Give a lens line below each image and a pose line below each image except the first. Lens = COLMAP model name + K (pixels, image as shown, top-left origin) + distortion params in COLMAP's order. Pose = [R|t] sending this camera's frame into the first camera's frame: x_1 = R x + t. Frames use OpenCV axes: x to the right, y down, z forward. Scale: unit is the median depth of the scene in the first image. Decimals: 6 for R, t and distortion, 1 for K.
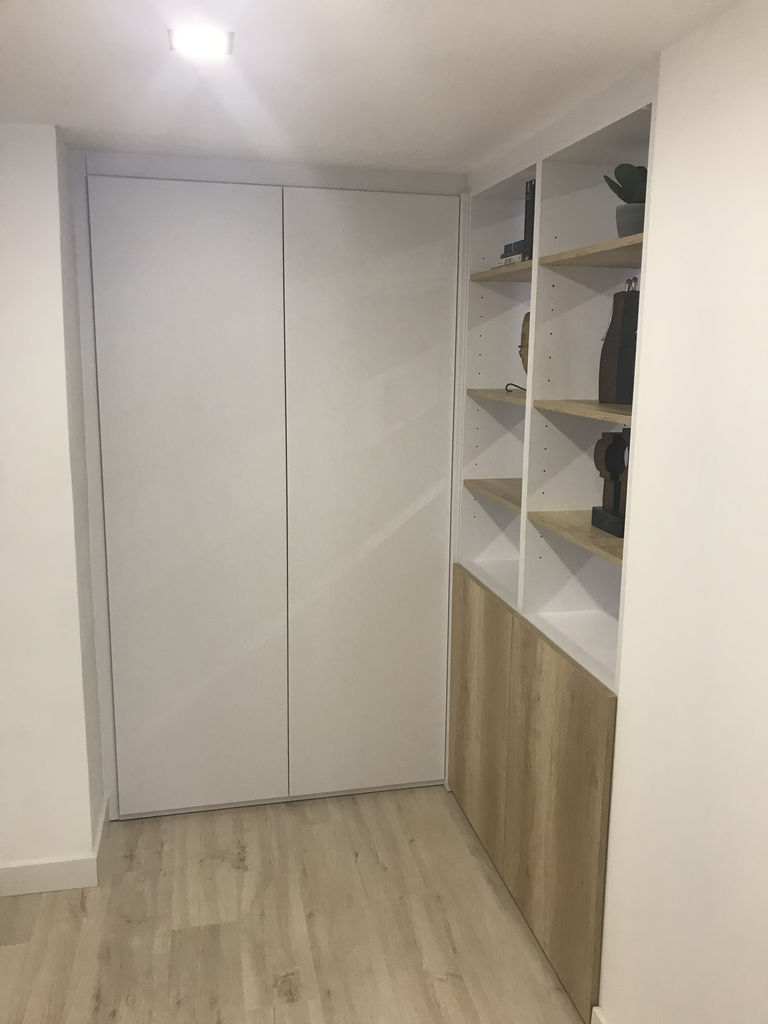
lens RADIAL K [[836.8, 0, 387.0], [0, 836.8, 511.1], [0, 0, 1]] dist [0.007900, -0.003465]
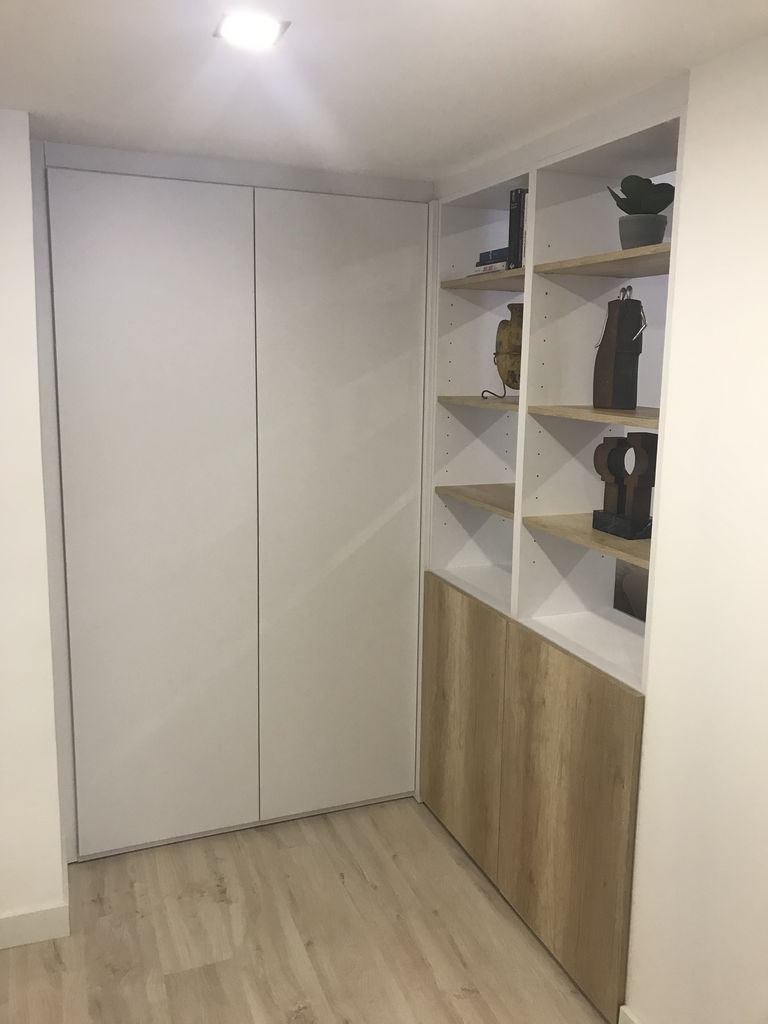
lens RADIAL K [[836.8, 0, 389.4], [0, 836.8, 506.0], [0, 0, 1]] dist [0.007900, -0.003465]
pose [[0.987579, -0.022653, 0.155485, -0.139848], [0.025418, 0.999552, -0.015815, -0.000510], [-0.155057, 0.019571, 0.987712, 0.029614]]
